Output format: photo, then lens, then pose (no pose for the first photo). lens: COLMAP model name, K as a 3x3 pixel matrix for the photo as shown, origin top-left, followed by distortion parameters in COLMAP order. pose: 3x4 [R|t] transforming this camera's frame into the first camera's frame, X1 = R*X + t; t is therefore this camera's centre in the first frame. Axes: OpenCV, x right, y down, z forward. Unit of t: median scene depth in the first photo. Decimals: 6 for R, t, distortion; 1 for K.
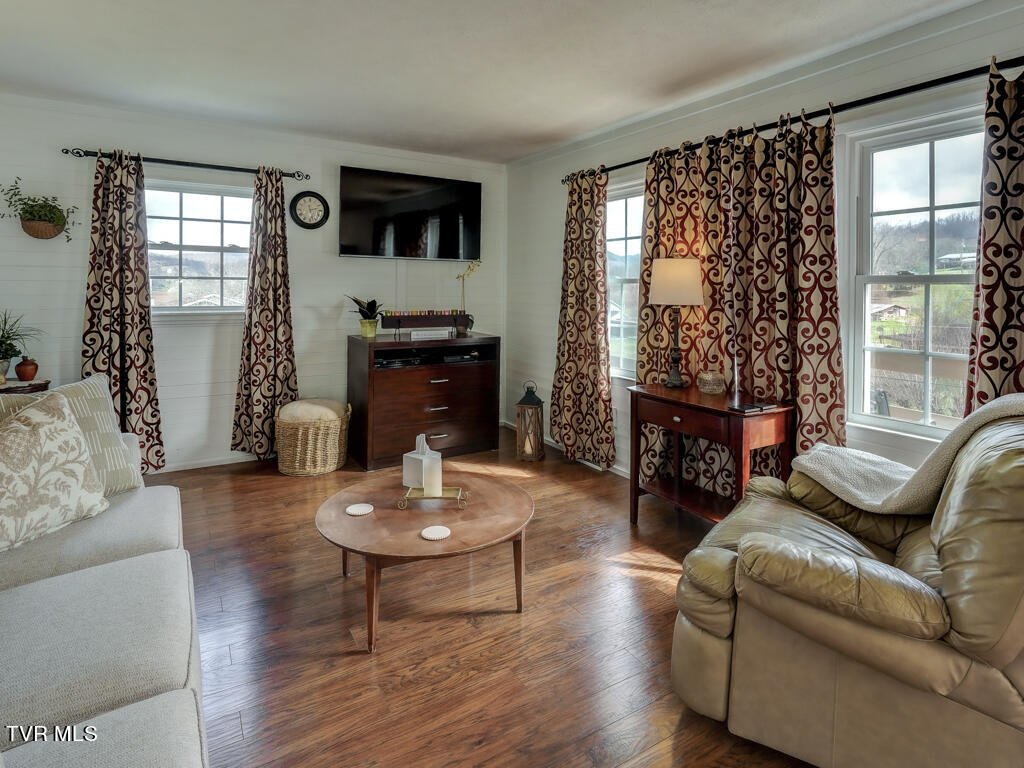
lens RADIAL K [[563.1, 0, 513.1], [0, 563.1, 289.8], [0, 0, 1]] dist [-0.005200, -0.001136]
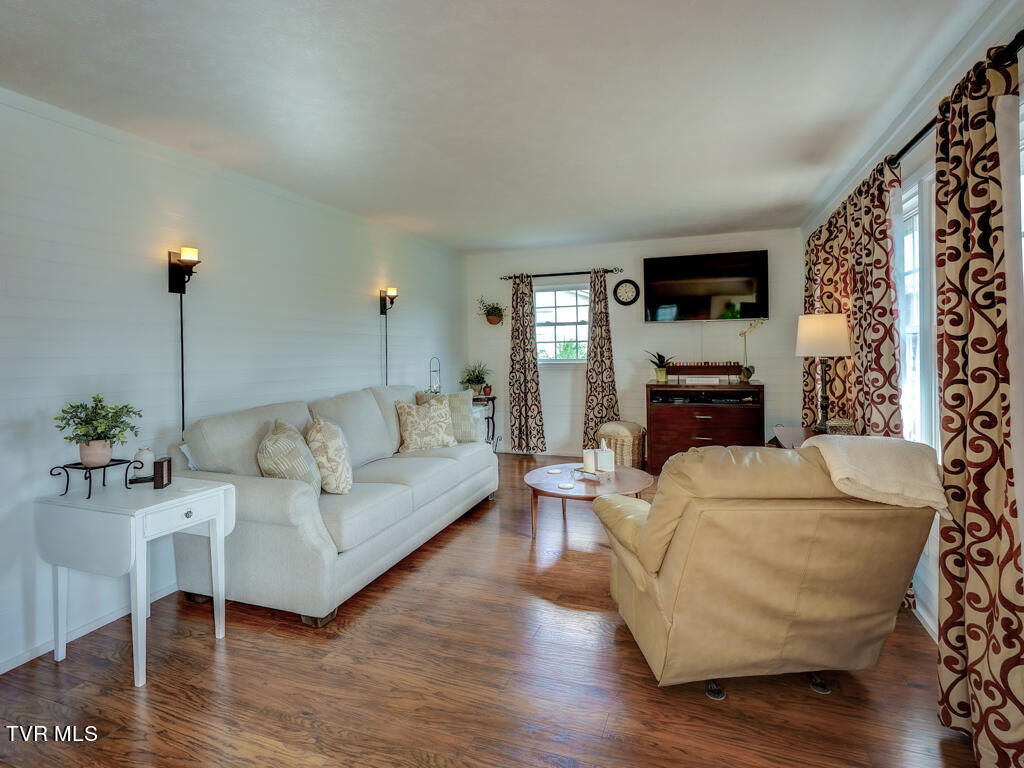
lens RADIAL K [[531.3, 0, 508.5], [0, 531.3, 352.1], [0, 0, 1]] dist [-0.002125, 0.000158]
pose [[0.609054, -0.011775, -0.793042, 0.596141], [0.023841, 0.999710, 0.003465, 0.000320], [0.792771, -0.021017, 0.609158, -0.086222]]
